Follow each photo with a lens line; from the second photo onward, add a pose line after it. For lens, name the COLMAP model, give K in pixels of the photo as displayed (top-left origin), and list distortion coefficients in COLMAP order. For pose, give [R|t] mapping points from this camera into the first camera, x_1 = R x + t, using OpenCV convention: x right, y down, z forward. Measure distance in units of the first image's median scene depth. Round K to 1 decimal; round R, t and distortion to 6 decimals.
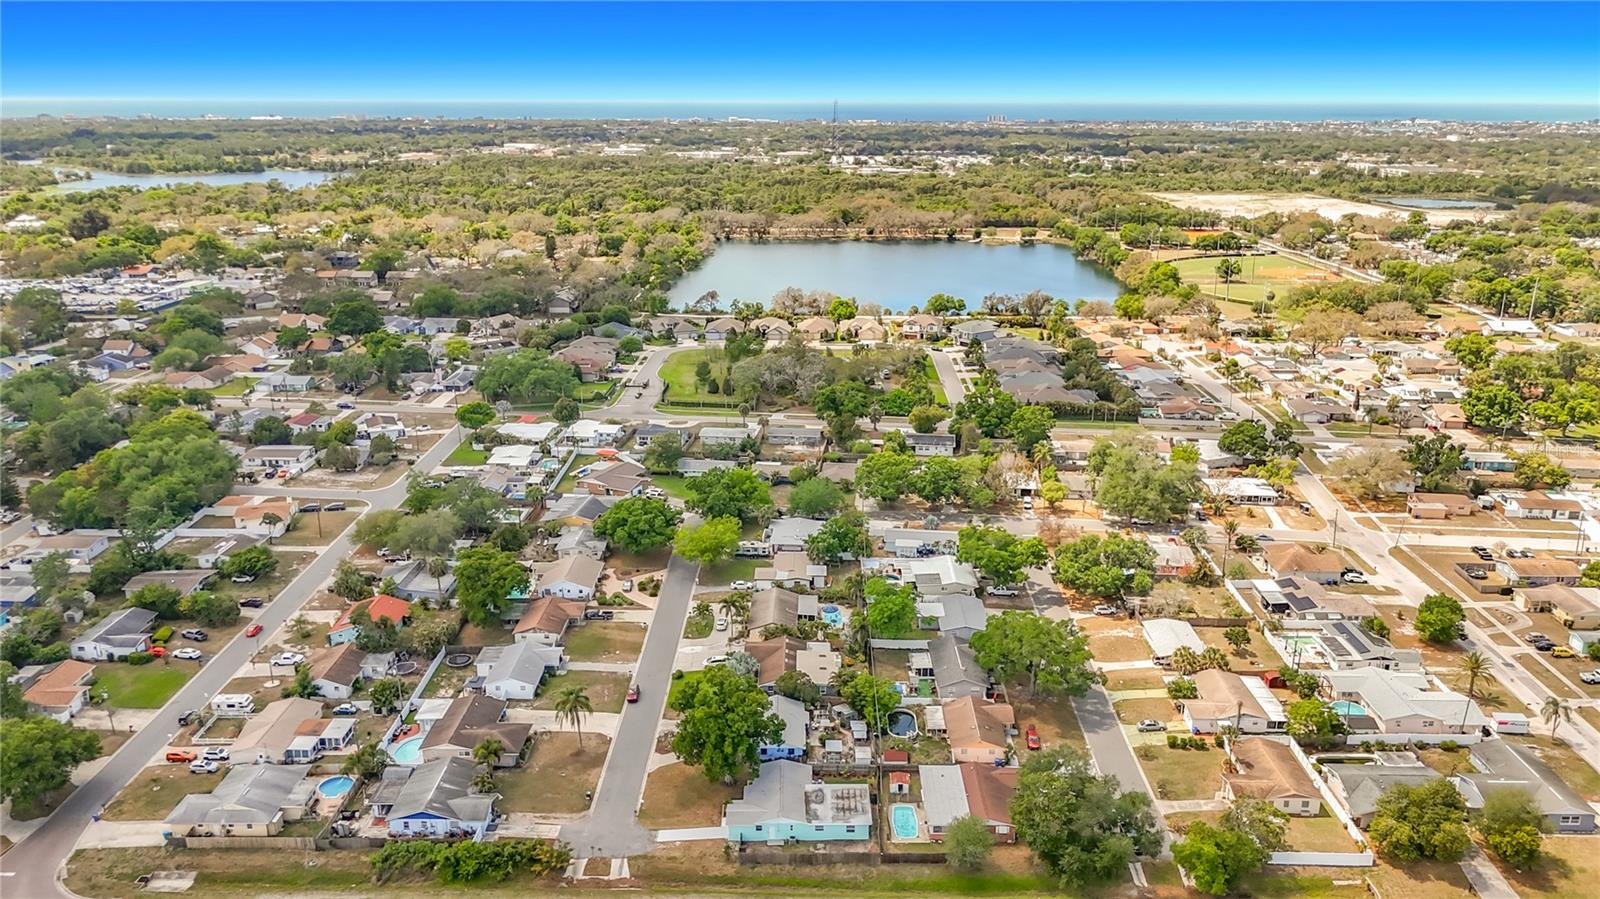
lens RADIAL K [[1181.5, 0, 800.0], [0, 1181.5, 449.5], [0, 0, 1]] dist [0.063679, -0.070533]
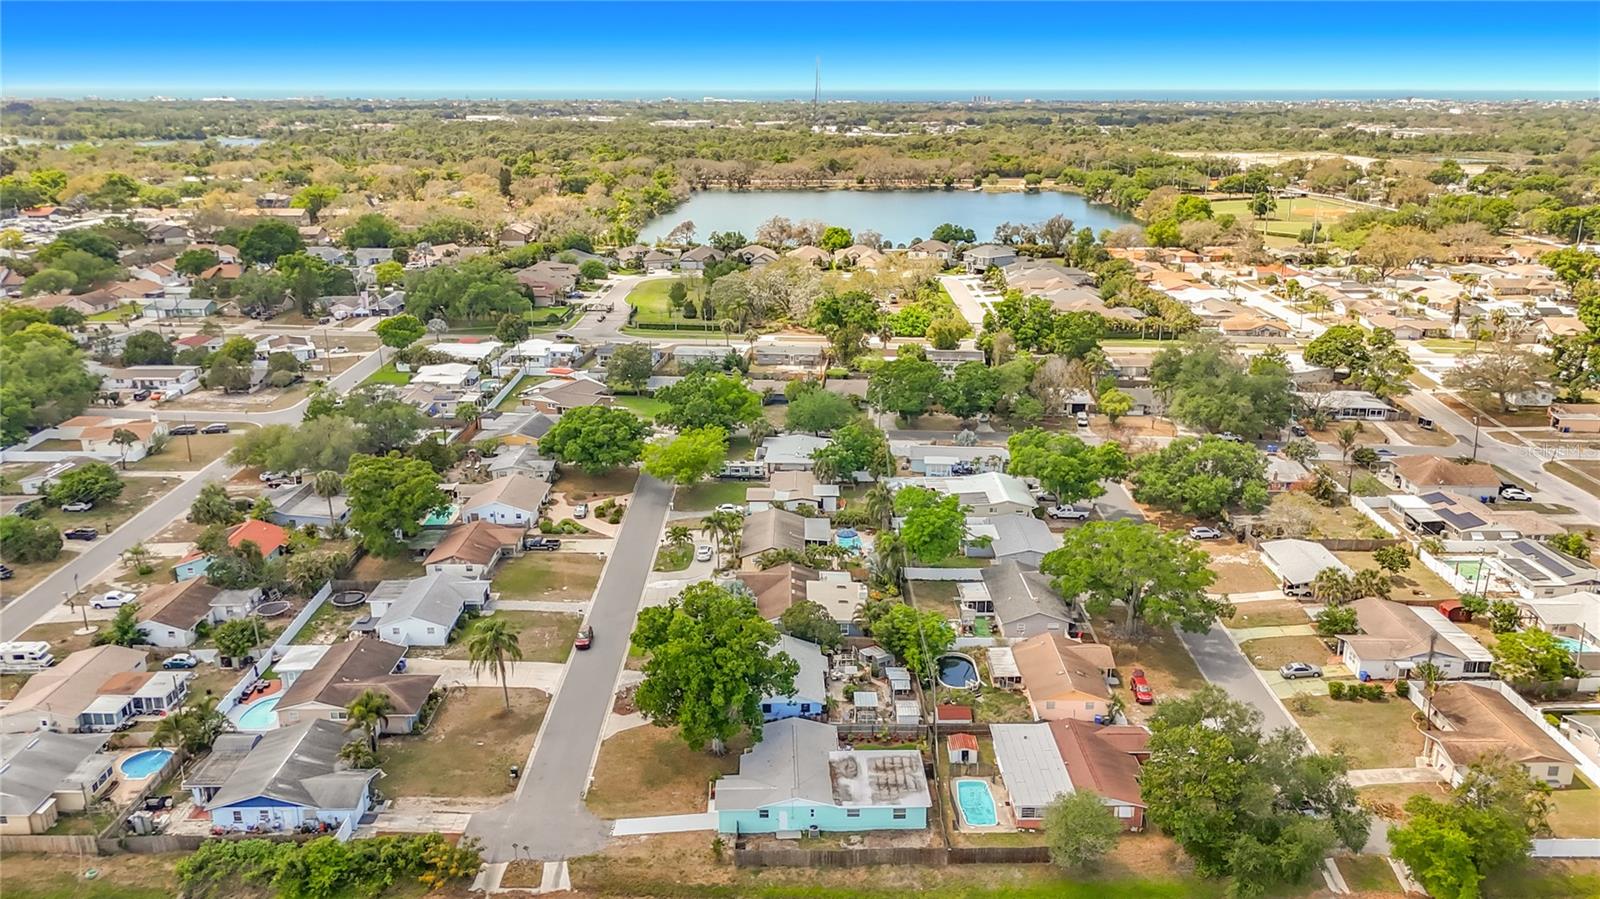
lens RADIAL K [[1226.2, 0, 800.0], [0, 1226.2, 449.5], [0, 0, 1]] dist [0.057898, -0.057571]
pose [[0.999848, -0.007397, 0.015806, -0.016600], [0.007307, 0.999957, 0.005738, 0.075741], [-0.015848, -0.005621, 0.999859, 0.211691]]
